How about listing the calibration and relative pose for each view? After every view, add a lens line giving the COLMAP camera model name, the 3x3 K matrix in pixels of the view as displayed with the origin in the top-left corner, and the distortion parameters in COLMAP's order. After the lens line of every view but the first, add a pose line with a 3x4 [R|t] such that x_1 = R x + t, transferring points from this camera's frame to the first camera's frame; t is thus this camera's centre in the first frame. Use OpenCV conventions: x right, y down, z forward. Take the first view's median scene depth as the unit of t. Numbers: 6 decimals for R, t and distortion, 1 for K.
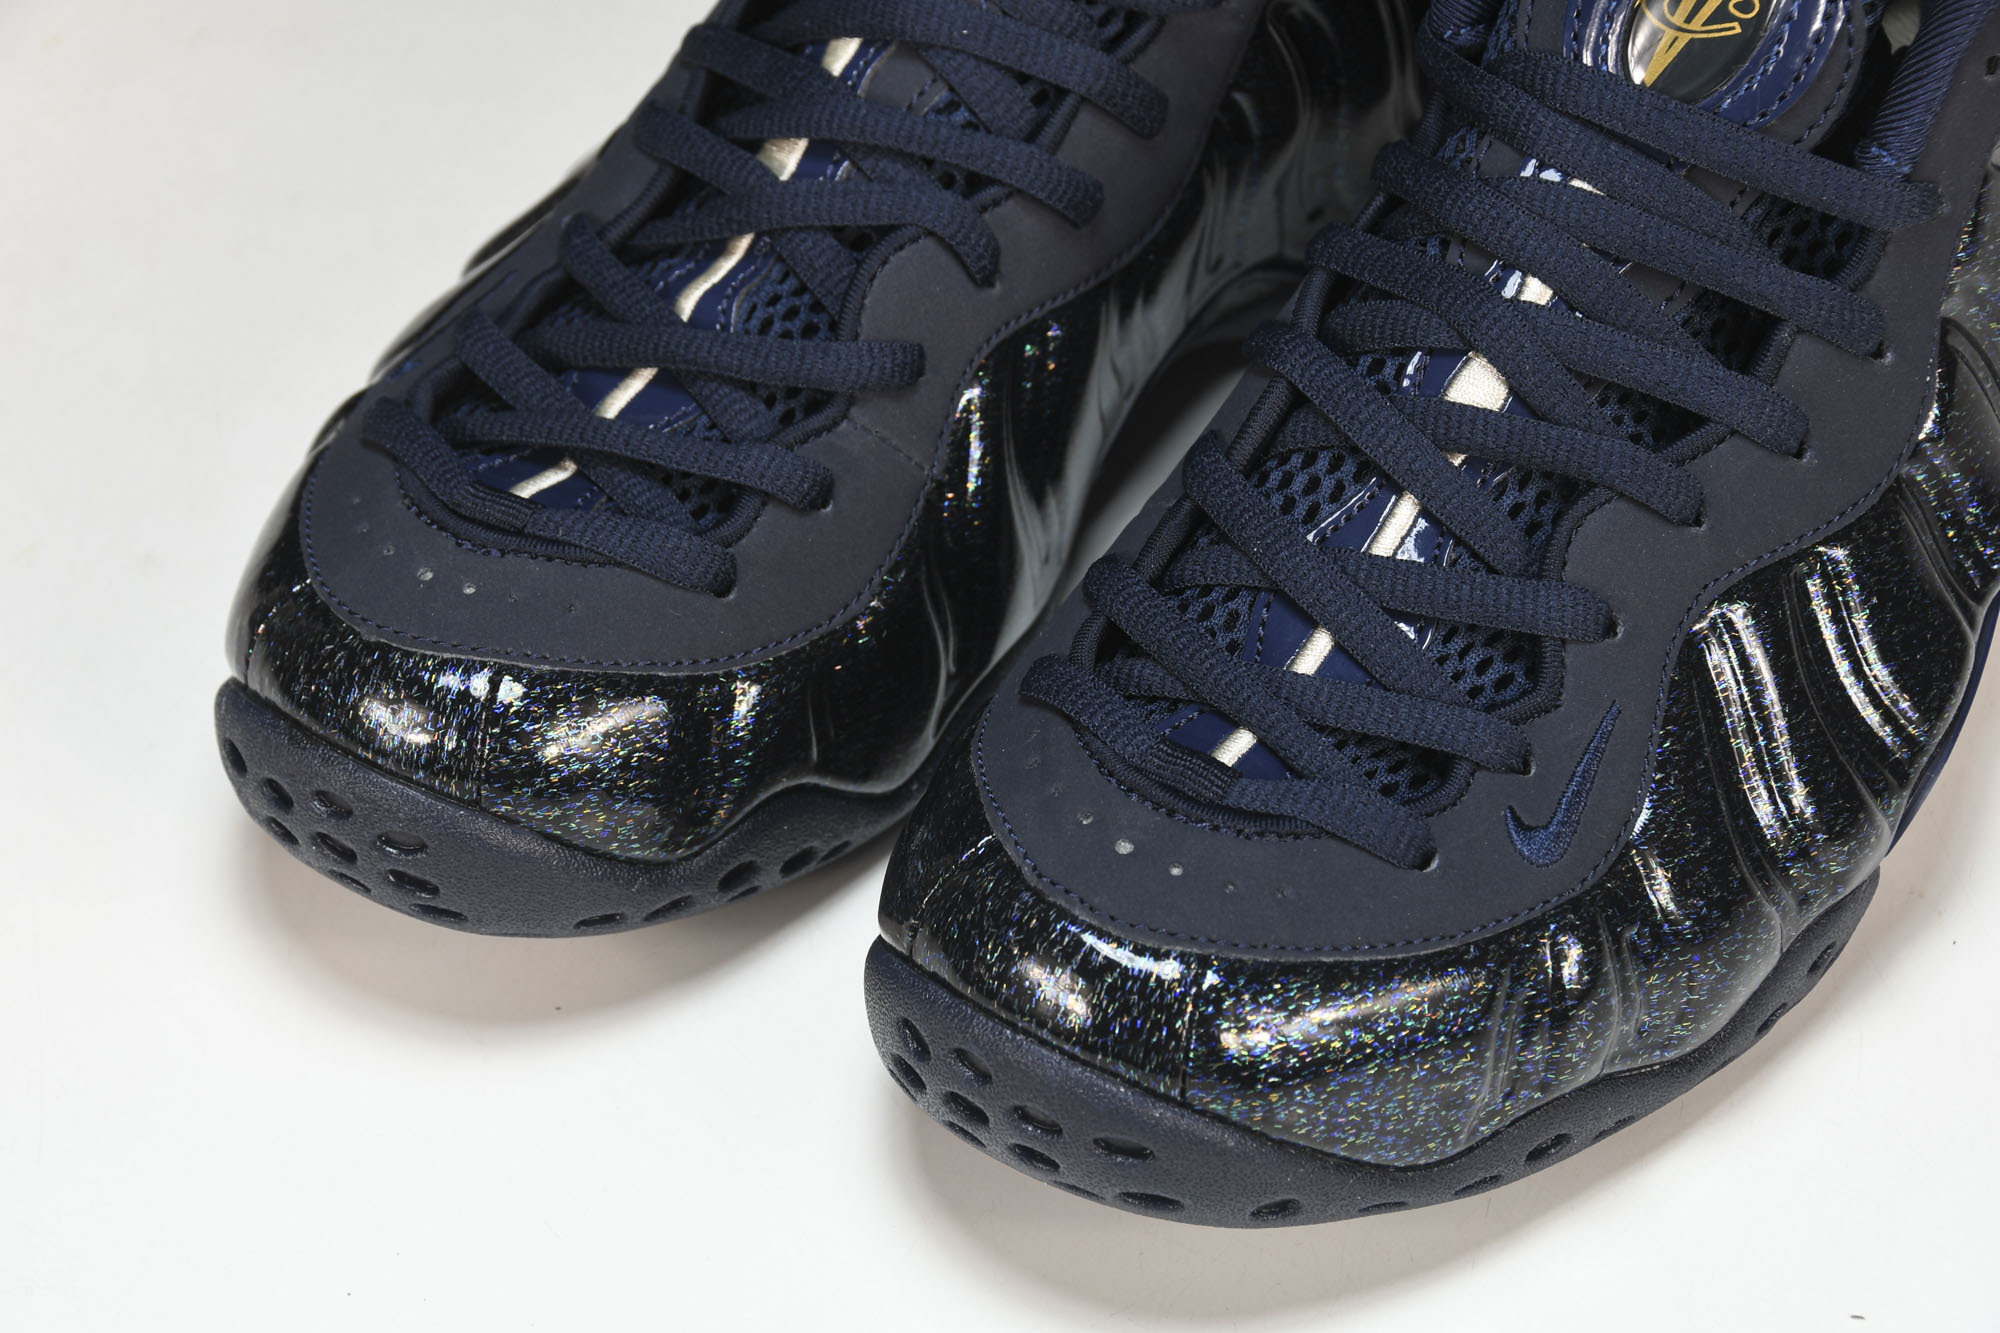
lens RADIAL K [[5344.9, 0, 993.8], [0, 5344.9, 671.6], [0, 0, 1]] dist [0.434551, 0.000000]
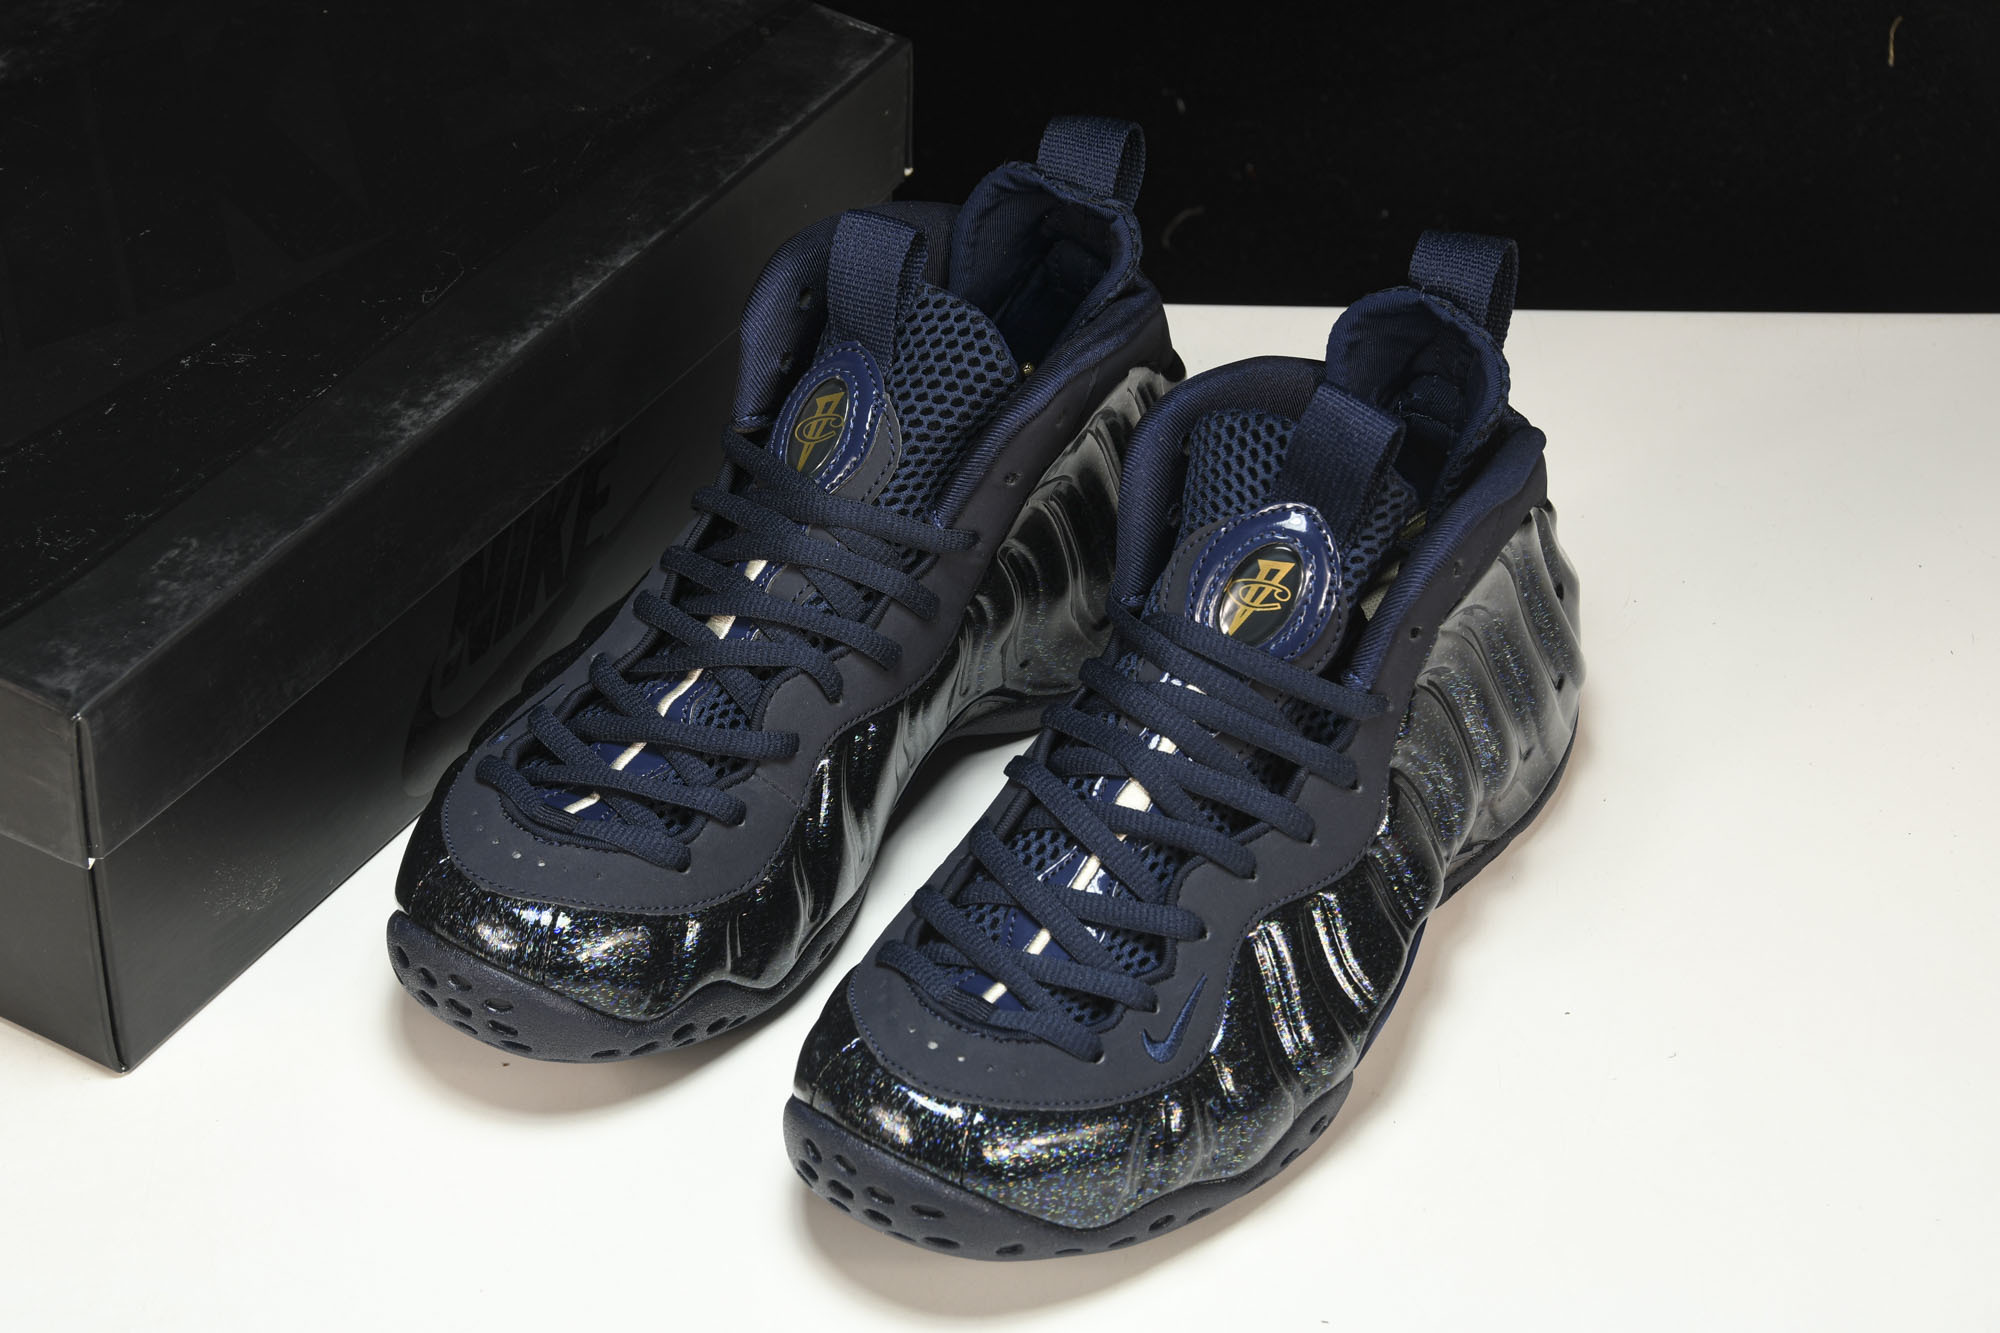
lens RADIAL K [[4973.7, 0, 960.6], [0, 4973.7, 711.1], [0, 0, 1]] dist [0.364368, 0.000000]
pose [[0.998665, 0.030296, 0.041835, -0.038601], [-0.027671, 0.997696, -0.061947, 0.023134], [-0.043615, 0.060707, 0.997202, -0.663976]]
